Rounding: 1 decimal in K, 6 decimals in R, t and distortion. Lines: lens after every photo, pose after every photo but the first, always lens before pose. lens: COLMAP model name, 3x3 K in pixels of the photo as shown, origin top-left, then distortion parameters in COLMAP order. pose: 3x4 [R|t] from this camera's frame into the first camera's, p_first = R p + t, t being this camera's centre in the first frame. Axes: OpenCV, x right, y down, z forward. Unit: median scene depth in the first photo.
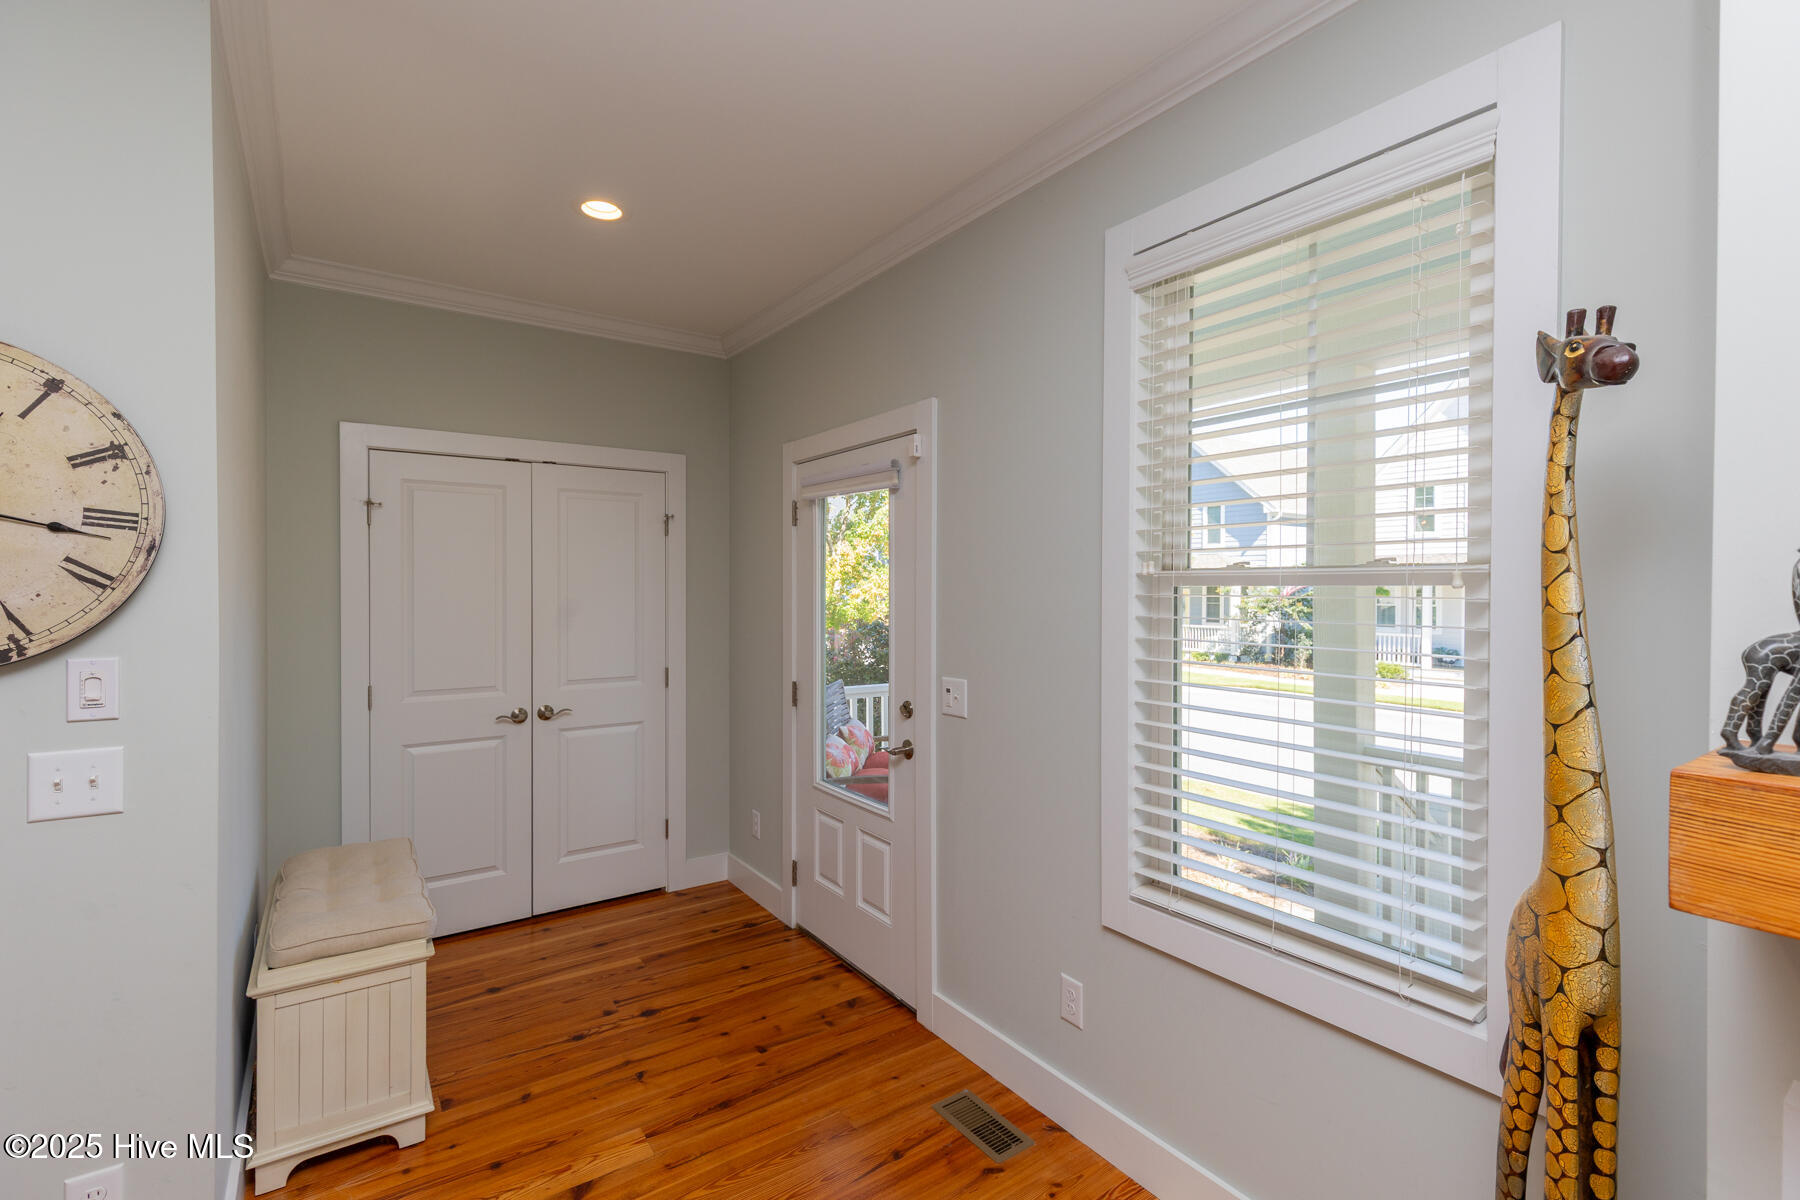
lens RADIAL K [[817.5, 0, 892.3], [0, 817.5, 591.6], [0, 0, 1]] dist [0.010611, -0.000394]
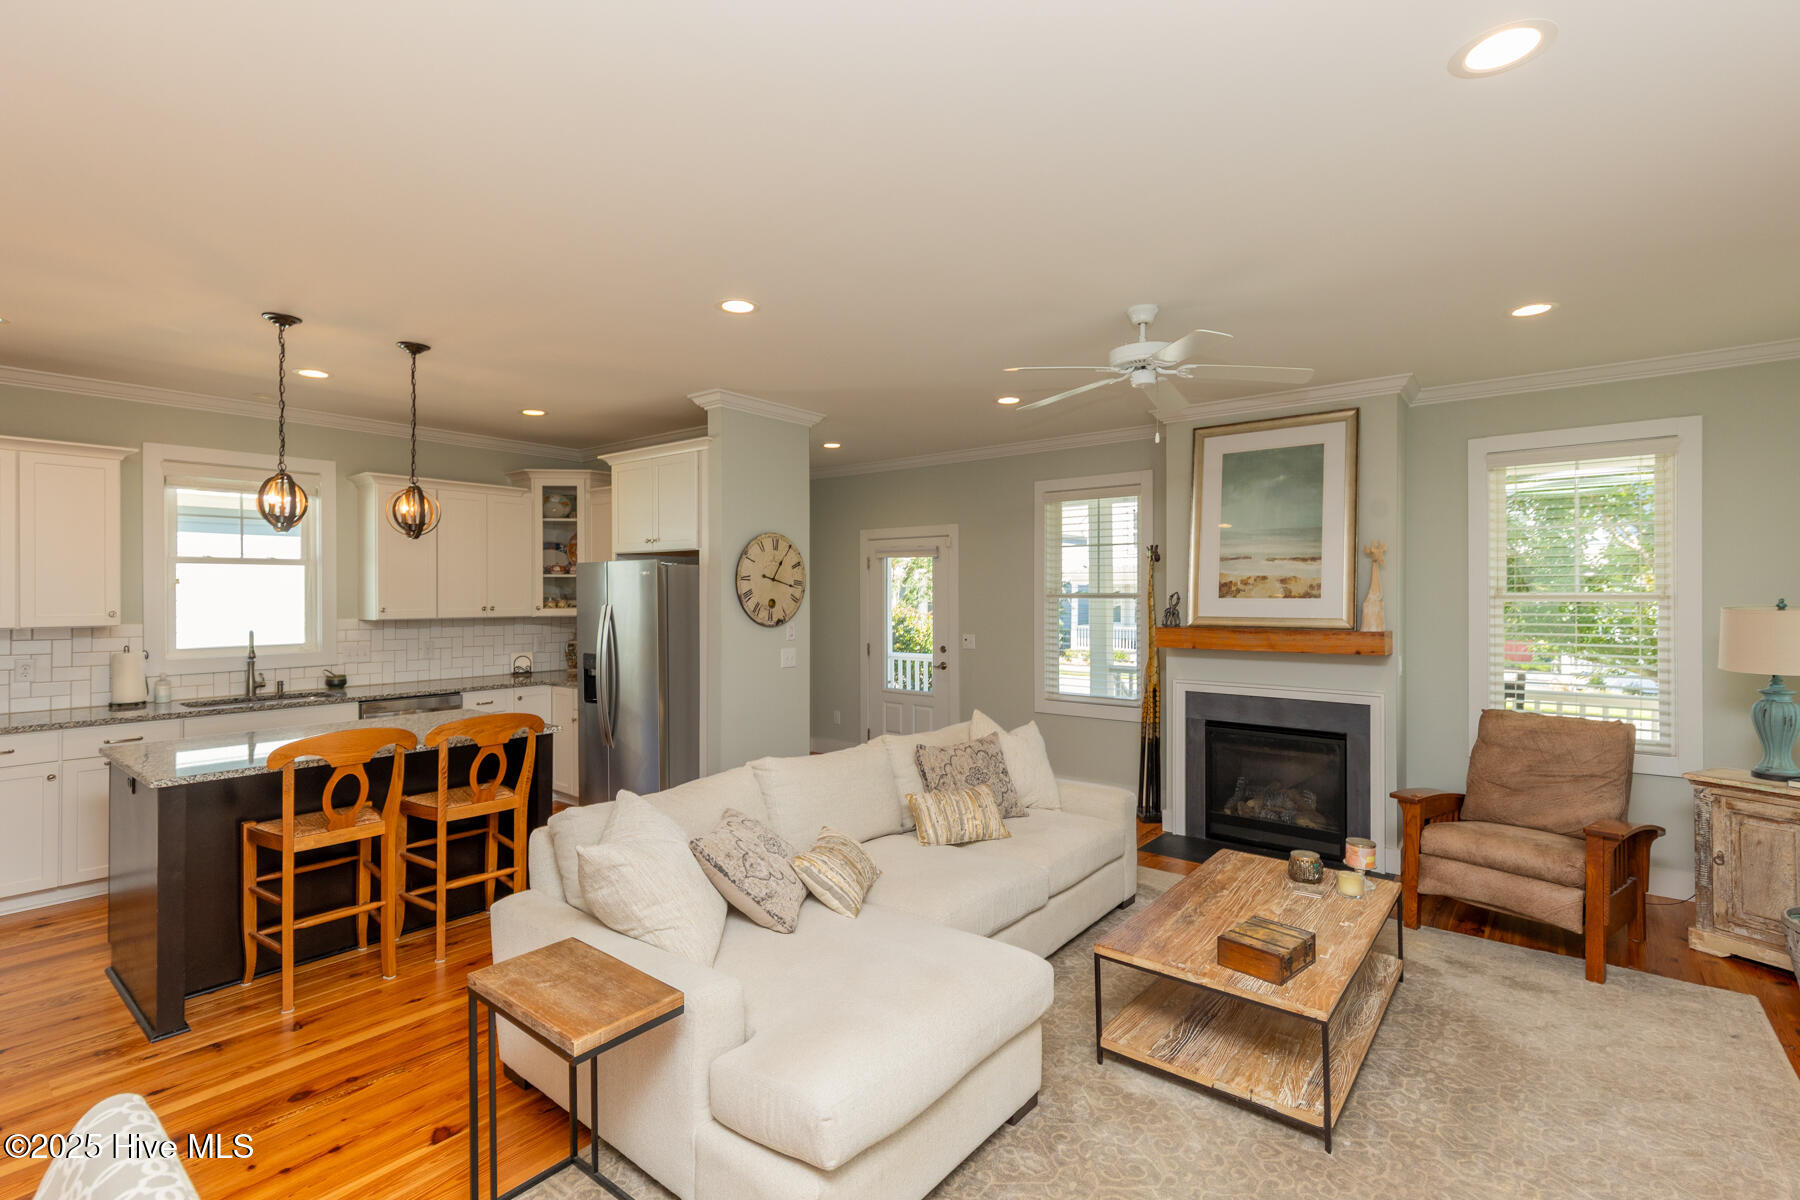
lens RADIAL K [[817.5, 0, 901.9], [0, 817.5, 601.1], [0, 0, 1]] dist [0.010611, -0.000394]
pose [[0.954966, -0.004972, 0.296673, -0.887678], [0.002713, 0.999964, 0.008024, -0.021029], [-0.296702, -0.006858, 0.954946, -1.392078]]
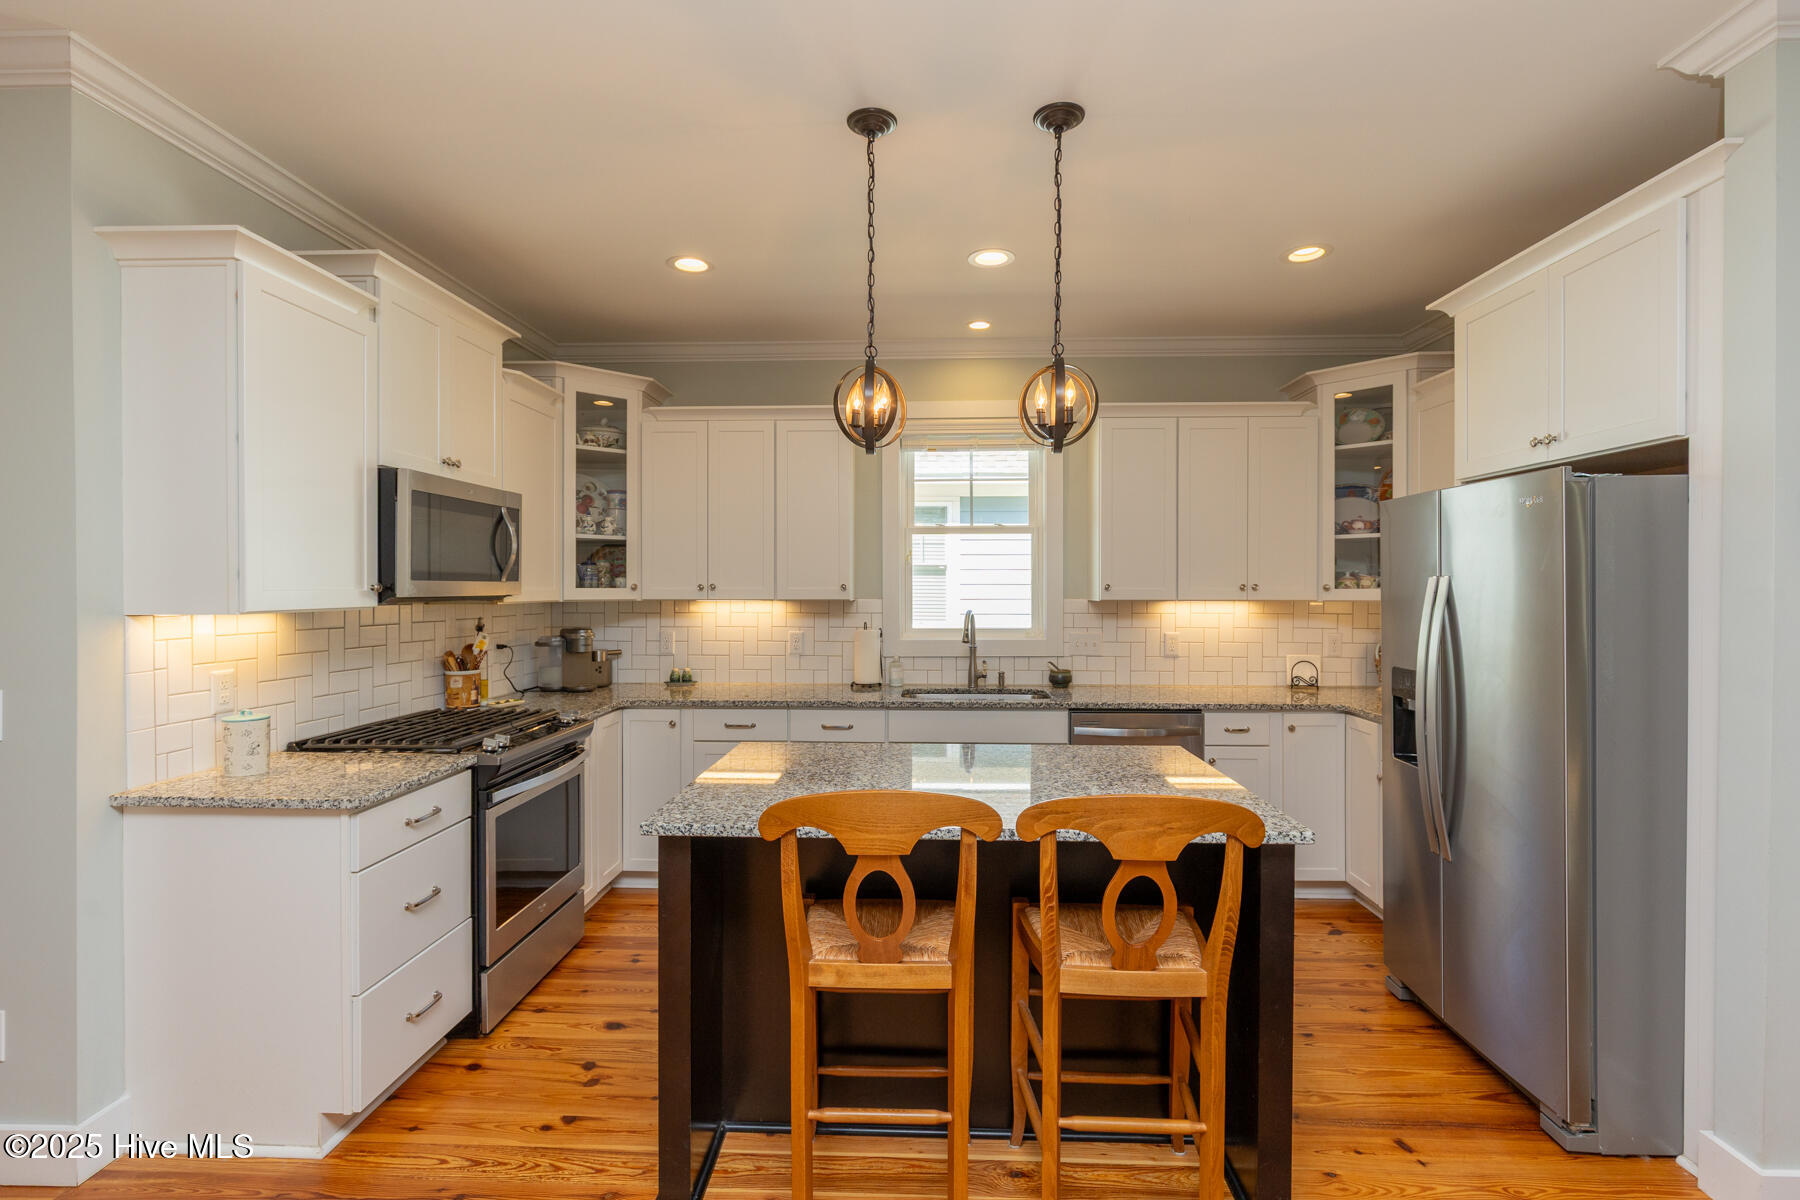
lens RADIAL K [[839.6, 0, 898.6], [0, 839.6, 591.3], [0, 0, 1]] dist [-0.000009, 0.000247]
pose [[0.802775, 0.000741, -0.596281, -0.899205], [-0.000428, 1.000000, 0.000668, 0.019707], [0.596282, -0.000281, 0.802775, -0.543776]]
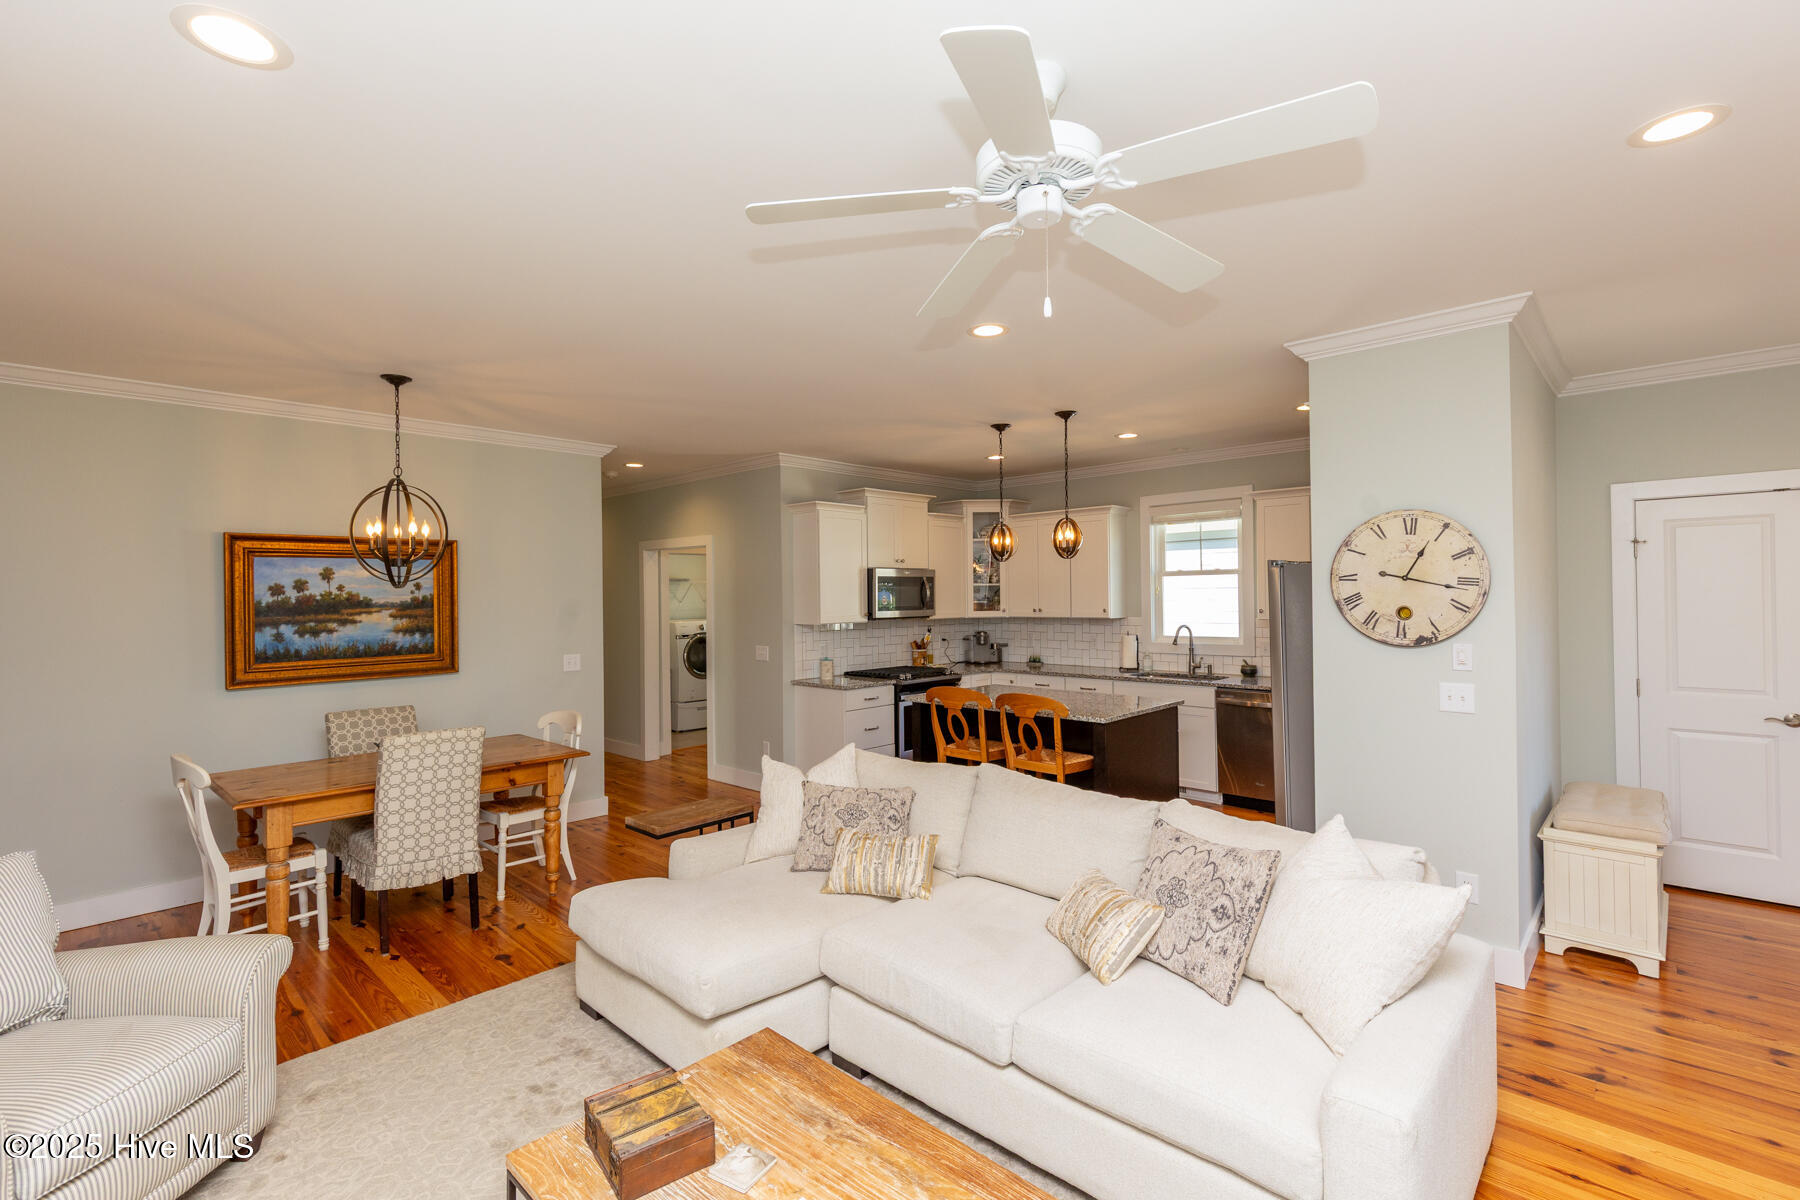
lens RADIAL K [[817.5, 0, 912.1], [0, 817.5, 594.3], [0, 0, 1]] dist [0.010611, -0.000394]
pose [[0.219709, -0.006838, -0.975542, 0.500318], [0.008589, 0.999950, -0.005075, -0.030901], [0.975528, -0.007264, 0.219757, -0.537525]]
